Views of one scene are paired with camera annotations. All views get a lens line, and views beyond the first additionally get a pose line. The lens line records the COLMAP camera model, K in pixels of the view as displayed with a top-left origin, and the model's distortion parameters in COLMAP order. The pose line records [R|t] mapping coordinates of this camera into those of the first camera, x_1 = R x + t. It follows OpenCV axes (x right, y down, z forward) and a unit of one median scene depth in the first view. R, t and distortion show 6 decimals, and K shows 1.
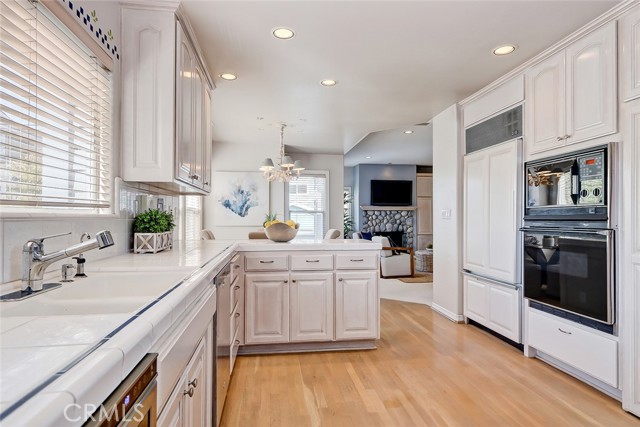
lens RADIAL K [[368.4, 0, 320.0], [0, 368.4, 213.5], [0, 0, 1]] dist [0.001178, -0.000178]
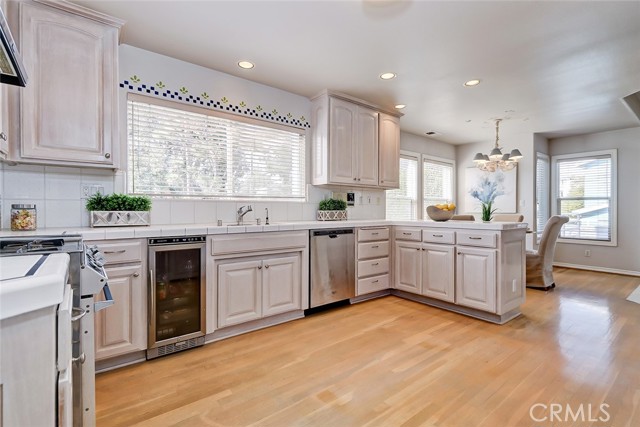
lens RADIAL K [[300.1, 0, 307.2], [0, 300.1, 213.0], [0, 0, 1]] dist [0.000906, 0.000122]
pose [[0.472104, 0.002157, -0.881540, 0.764752], [0.011715, 0.999893, 0.008720, 0.042578], [0.881465, -0.014444, 0.472029, 0.138709]]
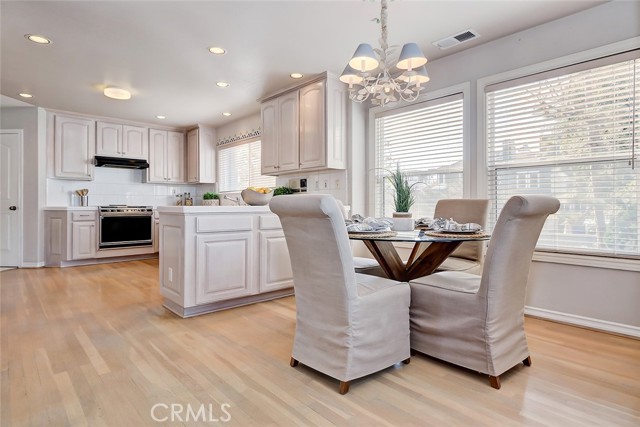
lens RADIAL K [[349.7, 0, 361.7], [0, 349.7, 203.5], [0, 0, 1]] dist [0.001154, 0.000058]
pose [[-0.793495, -0.005005, -0.608556, 0.365555], [0.009010, 0.999760, -0.019971, 0.126192], [0.608510, -0.021330, -0.793260, 2.734143]]
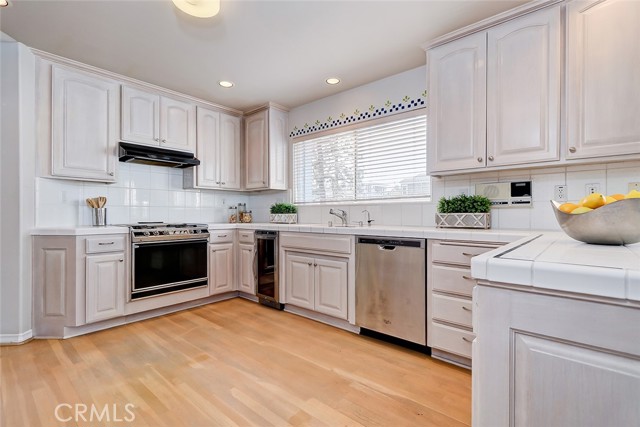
lens RADIAL K [[290.6, 0, 320.0], [0, 290.6, 213.5], [0, 0, 1]] dist [0.001533, 0.000324]
pose [[-0.762124, -0.003893, -0.647419, 0.493565], [0.004419, 0.999927, -0.011215, 0.053794], [0.647416, -0.011408, -0.762051, 1.289453]]
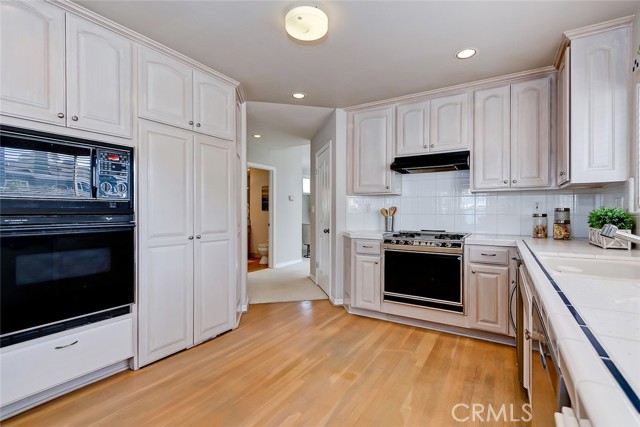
lens RADIAL K [[295.7, 0, 320.0], [0, 295.7, 213.5], [0, 0, 1]] dist [0.002083, 0.000270]
pose [[-0.769139, -0.008148, 0.639030, -0.215017], [-0.012336, 0.999922, -0.002099, 0.009809], [-0.638963, -0.009497, -0.769179, 1.127704]]
